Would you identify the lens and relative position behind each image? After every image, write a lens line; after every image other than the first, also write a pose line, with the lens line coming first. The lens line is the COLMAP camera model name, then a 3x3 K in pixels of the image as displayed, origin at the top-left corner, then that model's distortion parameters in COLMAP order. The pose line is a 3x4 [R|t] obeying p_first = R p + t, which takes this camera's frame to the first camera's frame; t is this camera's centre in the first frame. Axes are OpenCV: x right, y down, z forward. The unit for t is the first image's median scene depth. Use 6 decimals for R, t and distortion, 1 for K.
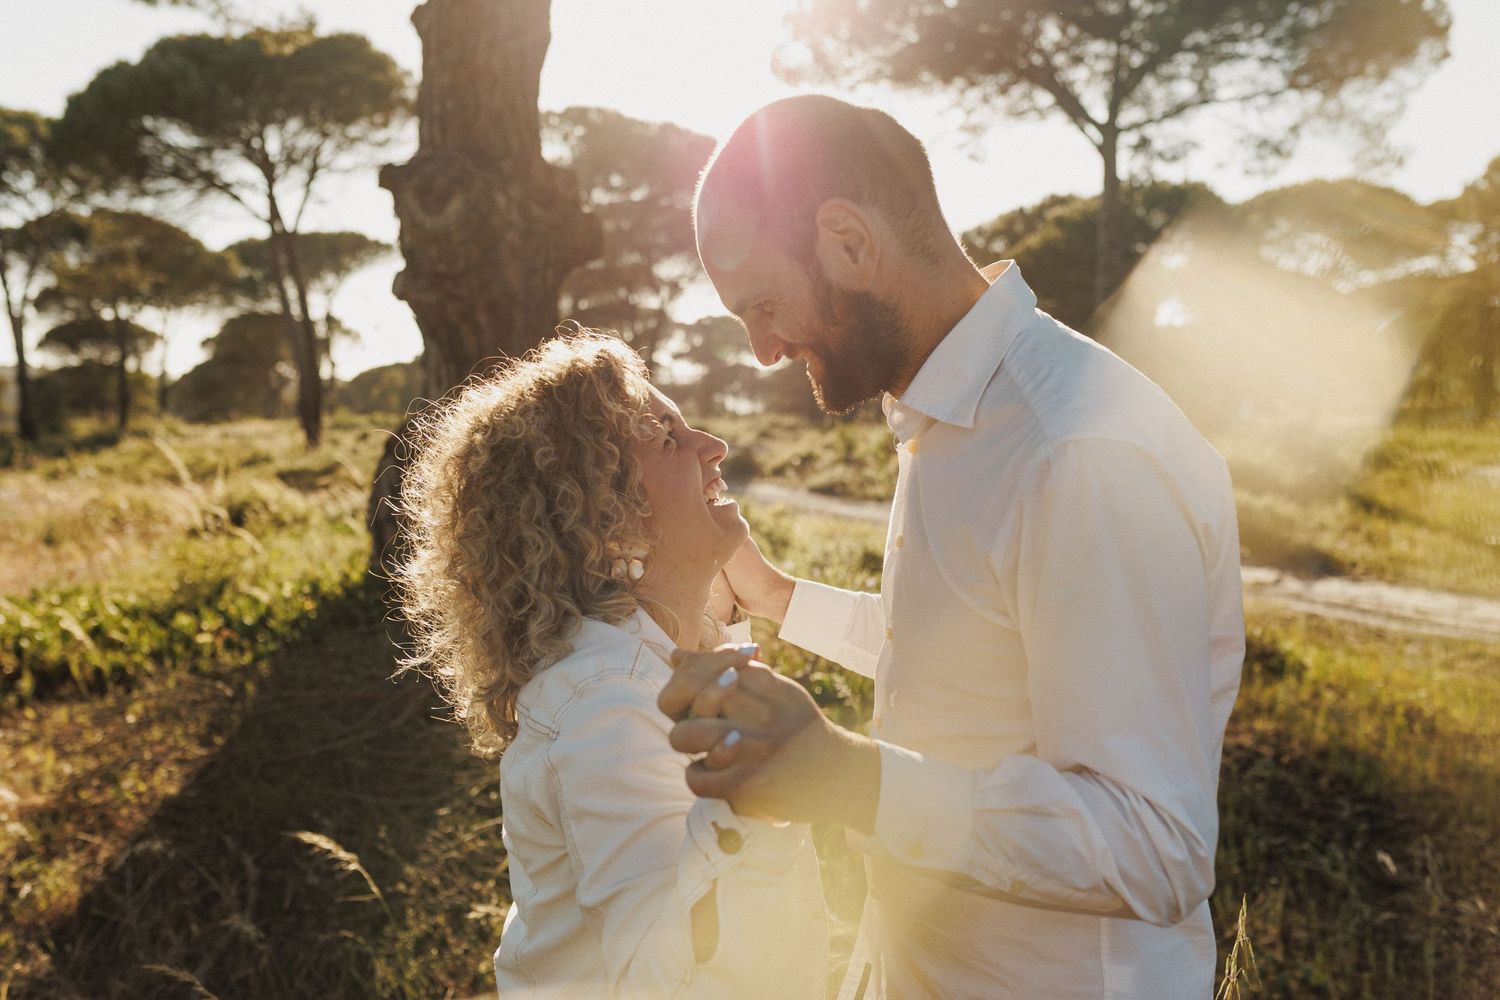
lens RADIAL K [[1491.3, 0, 688.0], [0, 1491.3, 506.3], [0, 0, 1]] dist [-0.000861, 0.001479]
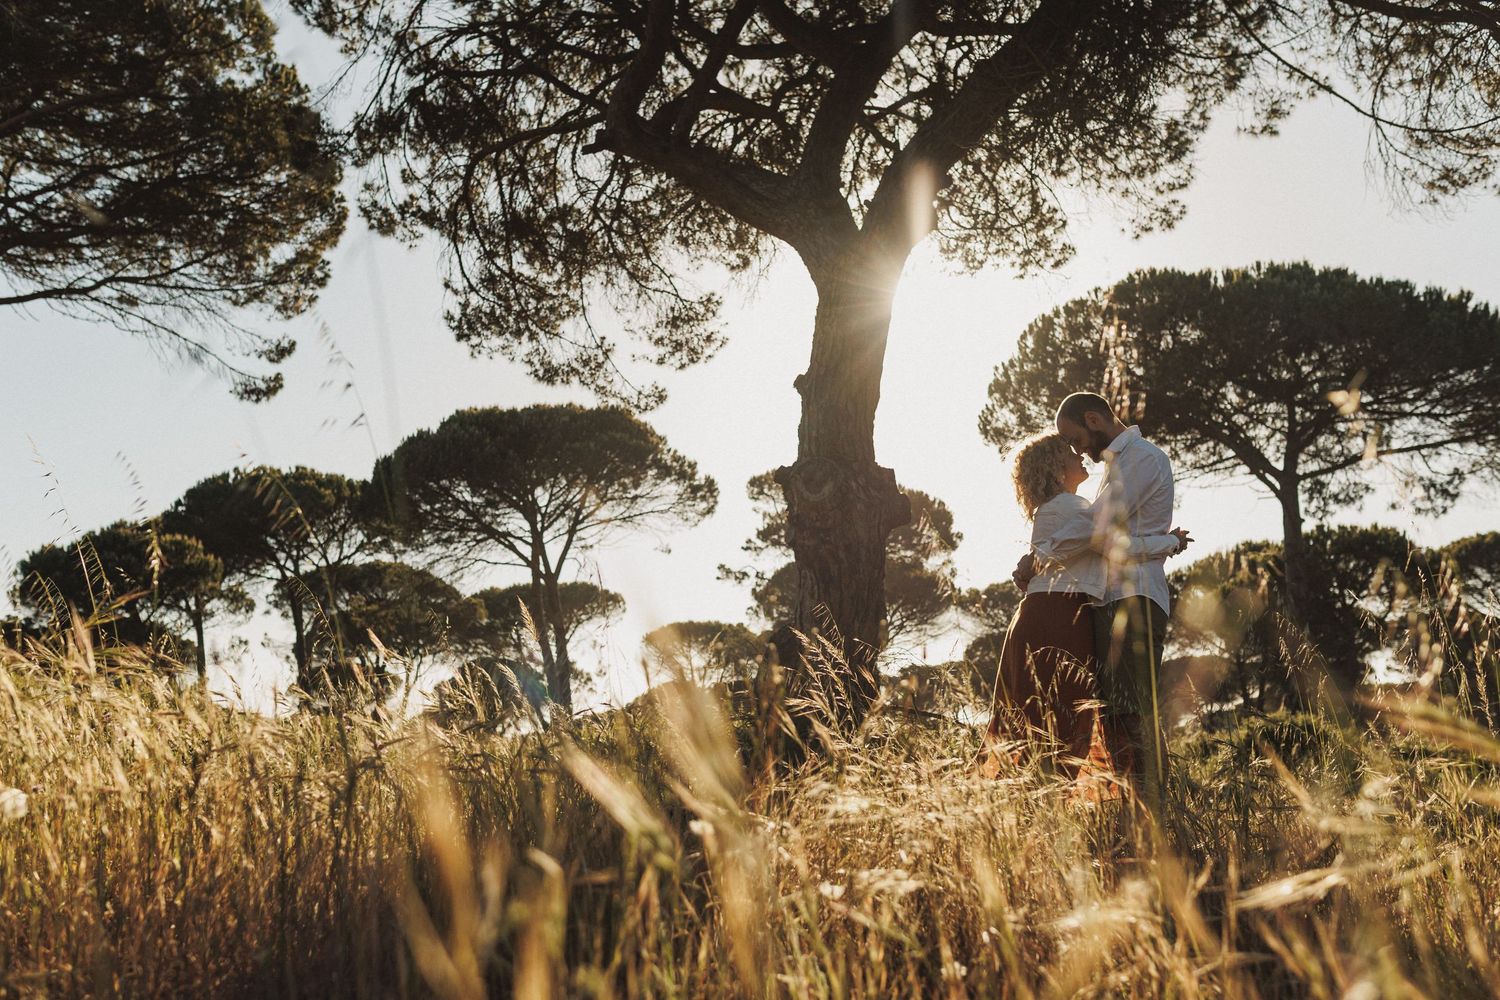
lens RADIAL K [[1491.3, 0, 688.0], [0, 1491.3, 506.3], [0, 0, 1]] dist [-0.000861, 0.001479]
pose [[0.991185, -0.005804, -0.132359, -0.016813], [-0.025980, 0.971128, -0.237142, 0.043858], [0.129914, 0.238490, 0.962416, -0.127174]]
